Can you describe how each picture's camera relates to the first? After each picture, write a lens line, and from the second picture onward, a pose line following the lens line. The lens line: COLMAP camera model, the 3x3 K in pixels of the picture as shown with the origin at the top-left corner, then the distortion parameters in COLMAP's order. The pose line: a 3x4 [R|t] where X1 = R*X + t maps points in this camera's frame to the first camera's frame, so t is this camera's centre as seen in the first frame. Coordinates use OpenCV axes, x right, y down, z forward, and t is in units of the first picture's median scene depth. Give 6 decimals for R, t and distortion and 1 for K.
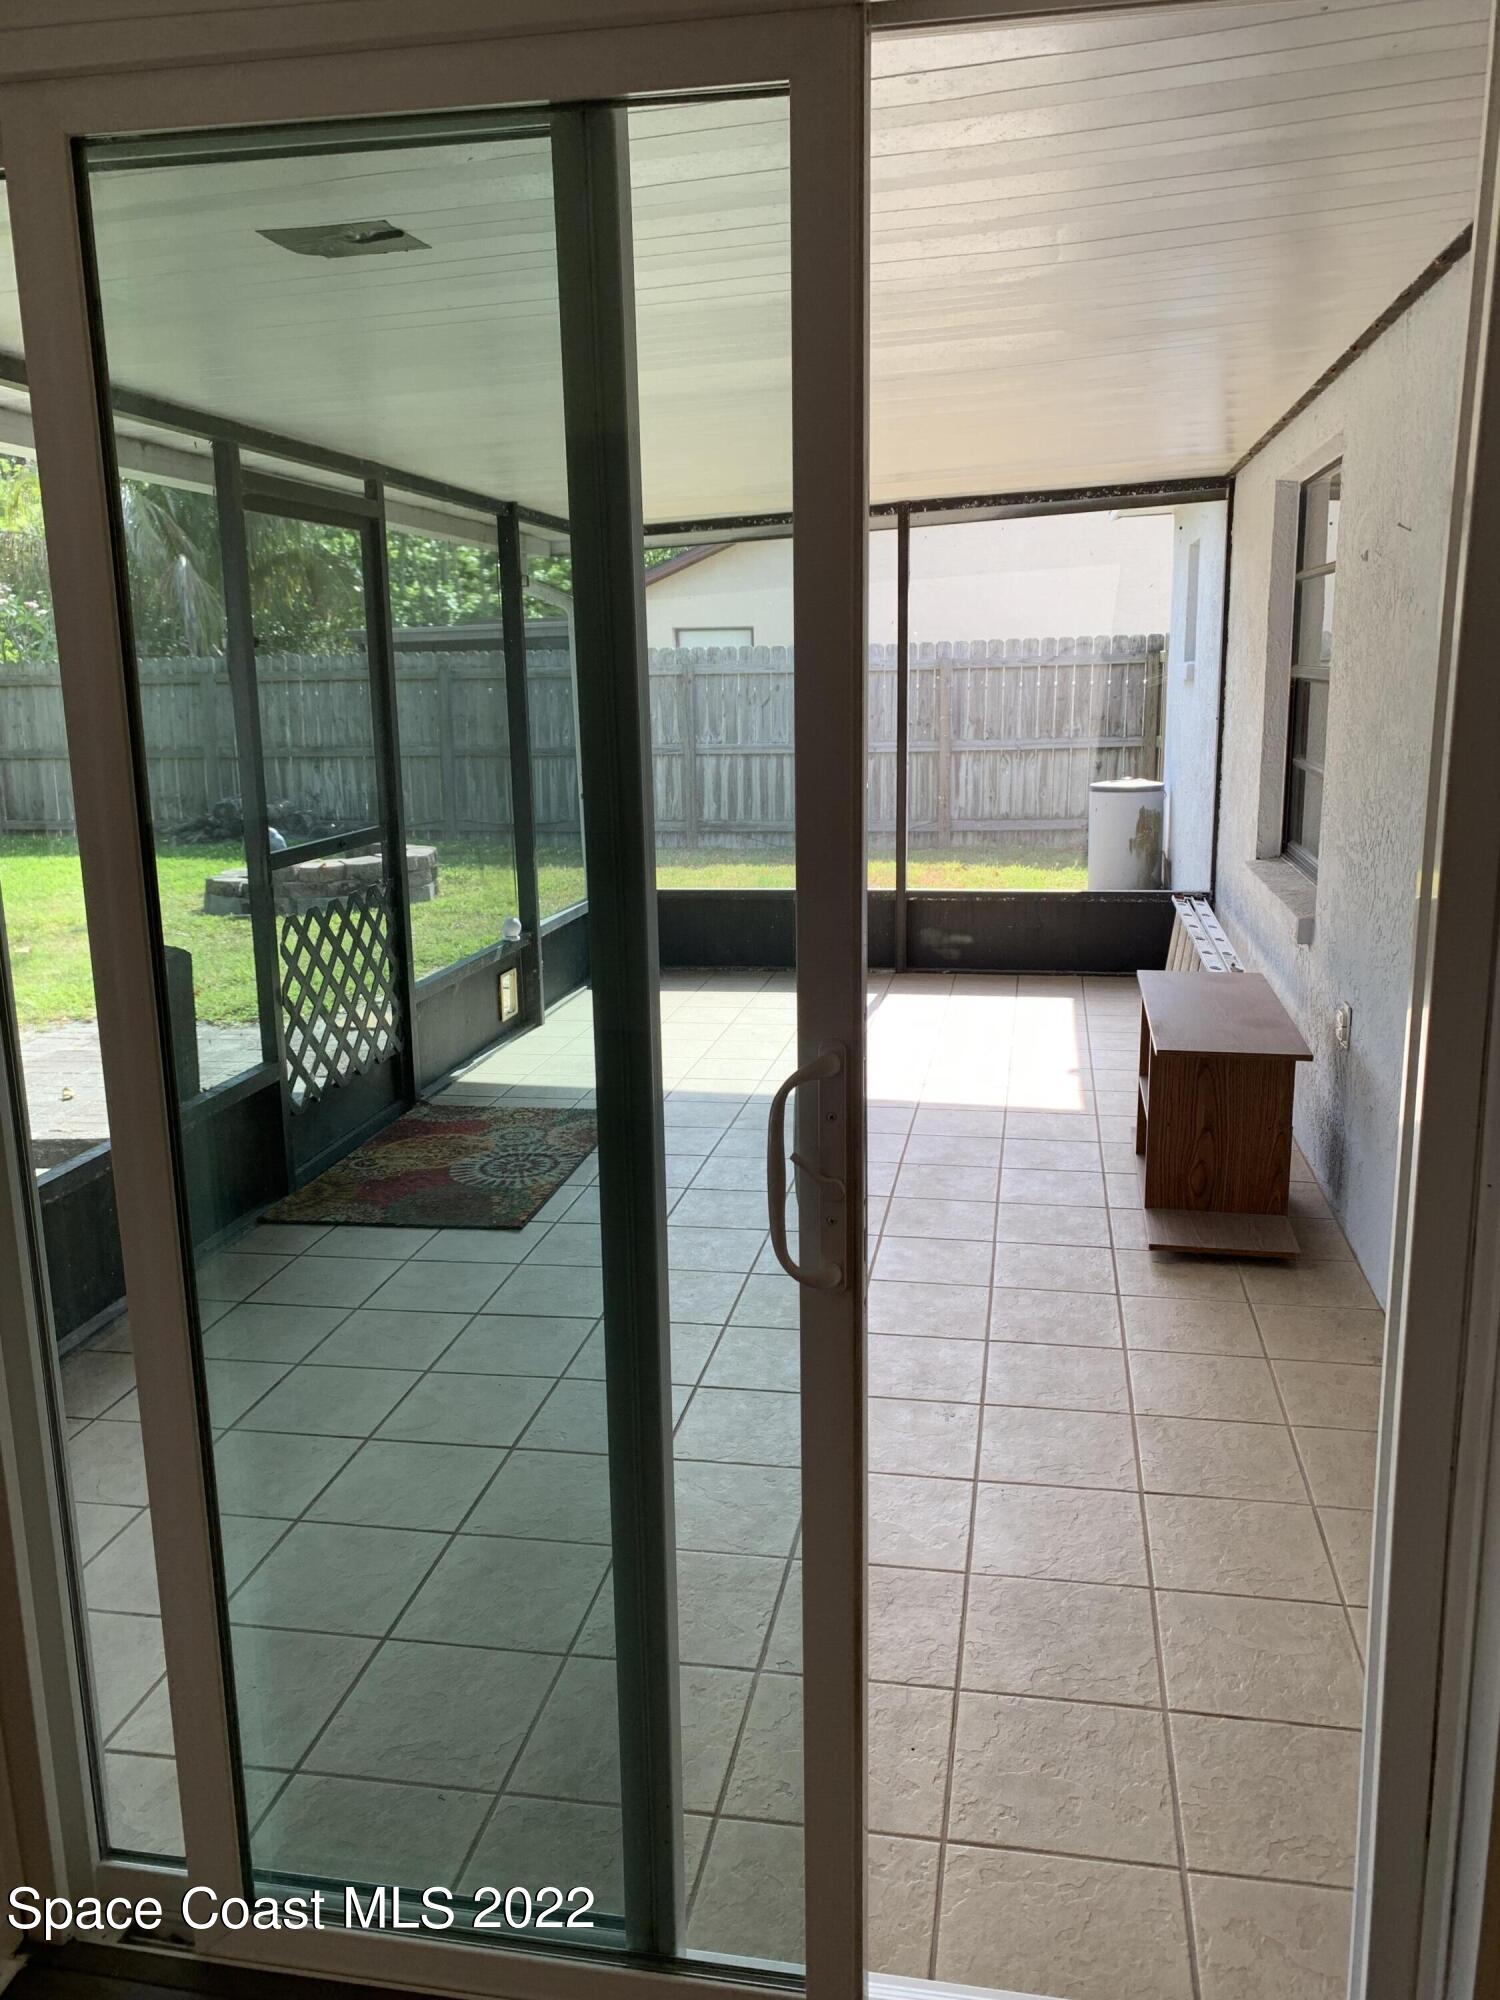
lens RADIAL K [[1514.1, 0, 762.1], [0, 1514.1, 989.8], [0, 0, 1]] dist [0.045868, -0.078069]
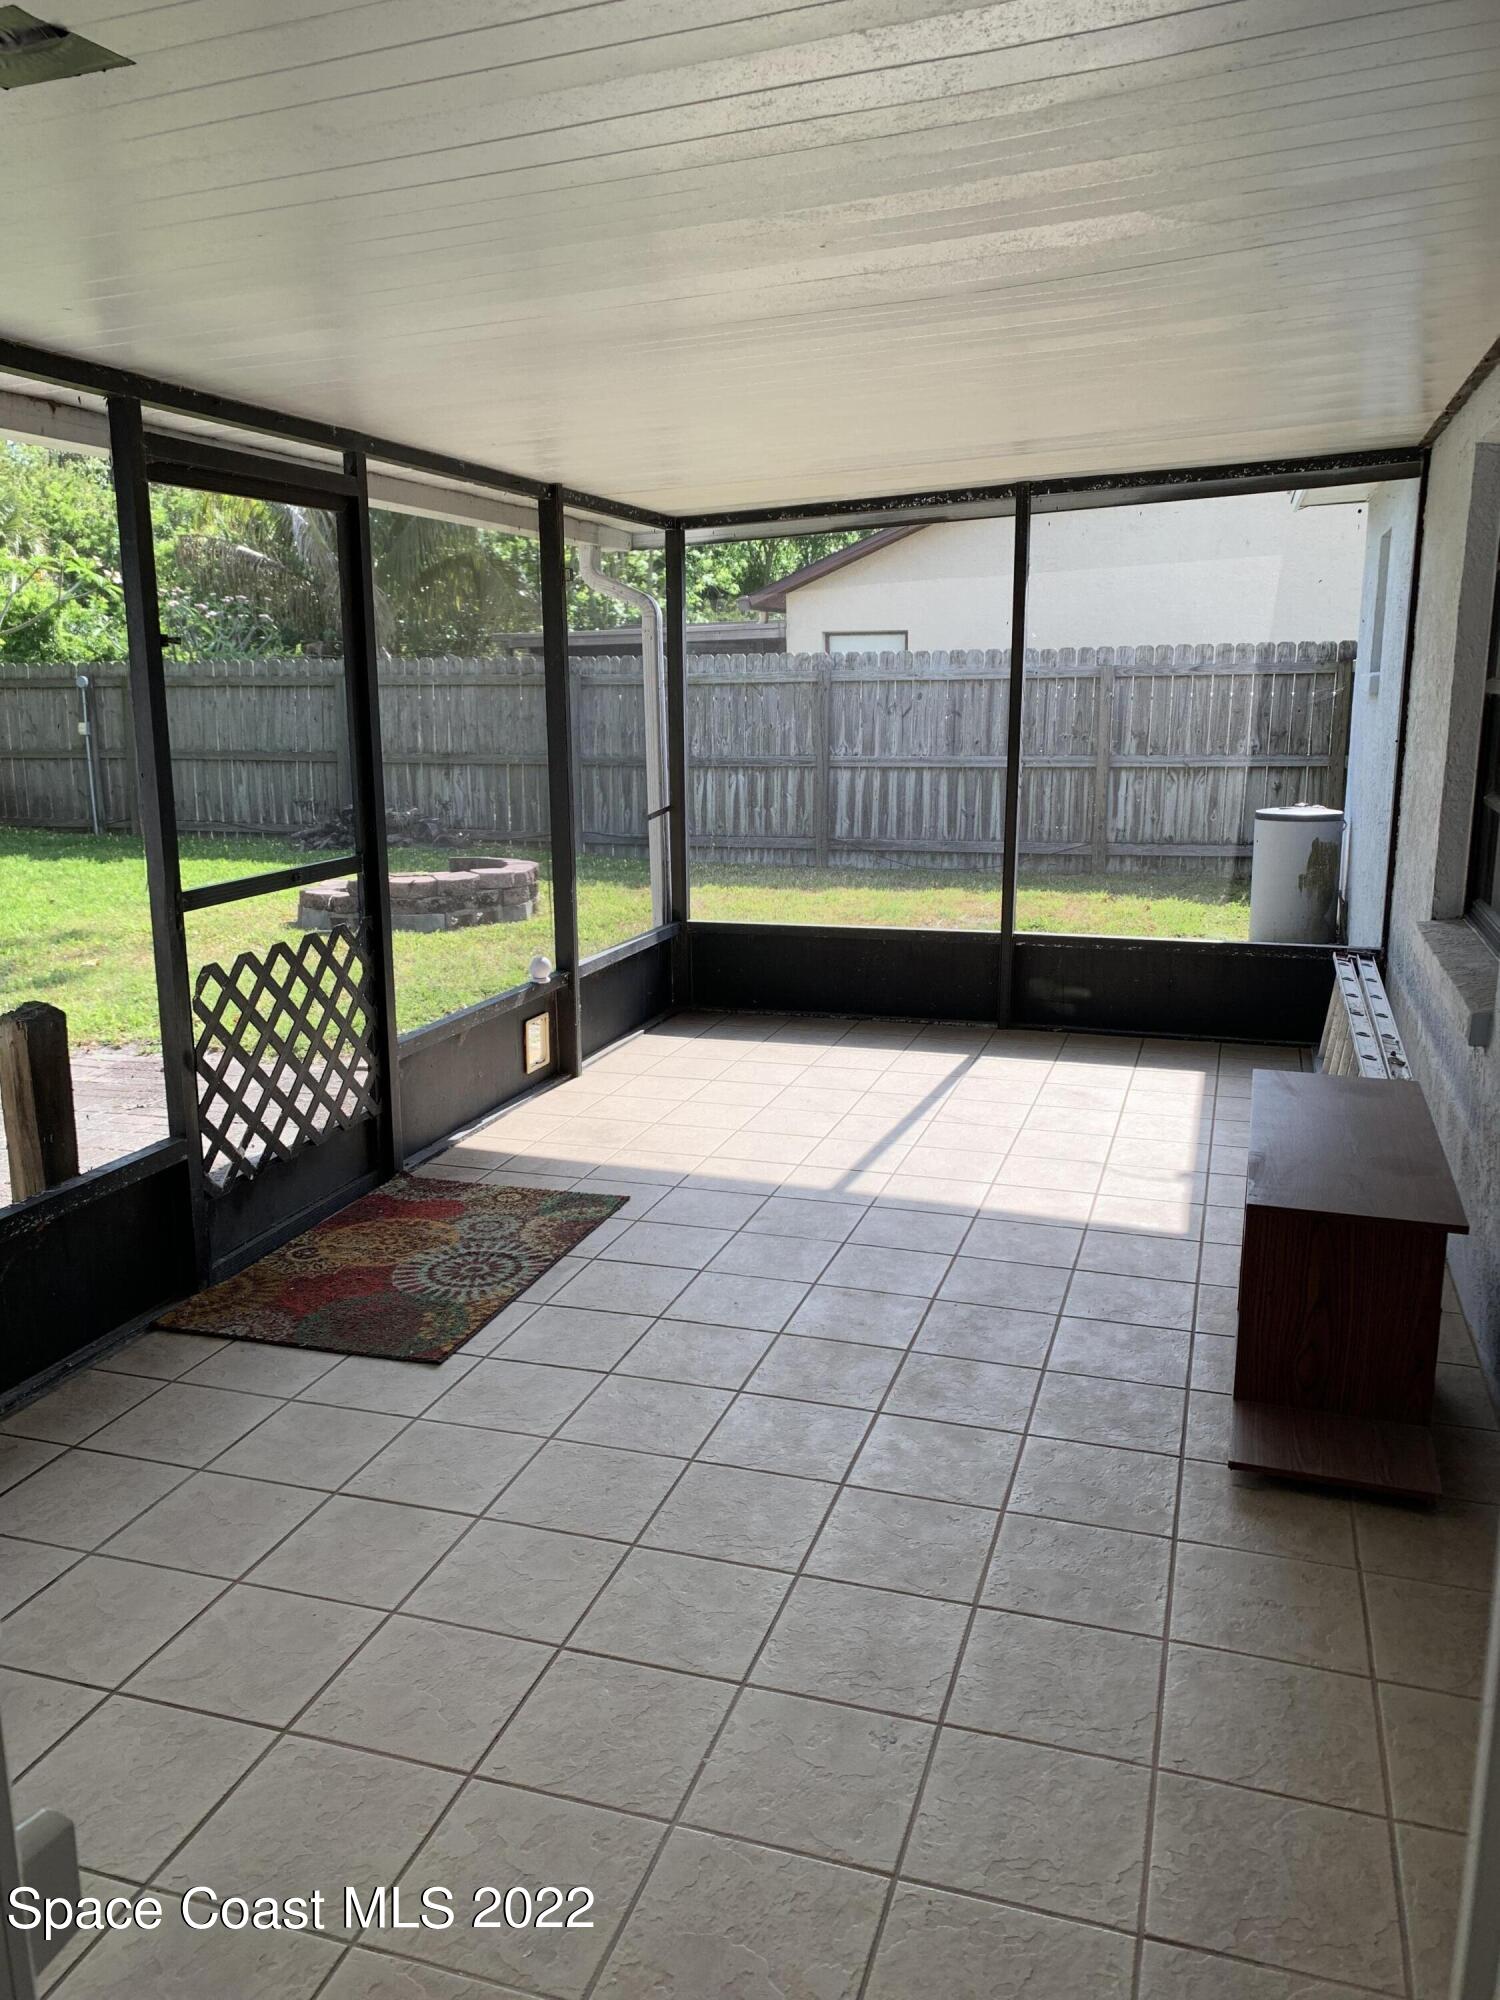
lens RADIAL K [[1514.1, 0, 731.5], [0, 1514.1, 1004.5], [0, 0, 1]] dist [0.045868, -0.078069]
pose [[0.989913, 0.038503, -0.136343, 0.072631], [-0.037768, 0.999255, 0.007975, -0.034443], [0.136549, -0.002745, 0.990630, 0.158406]]
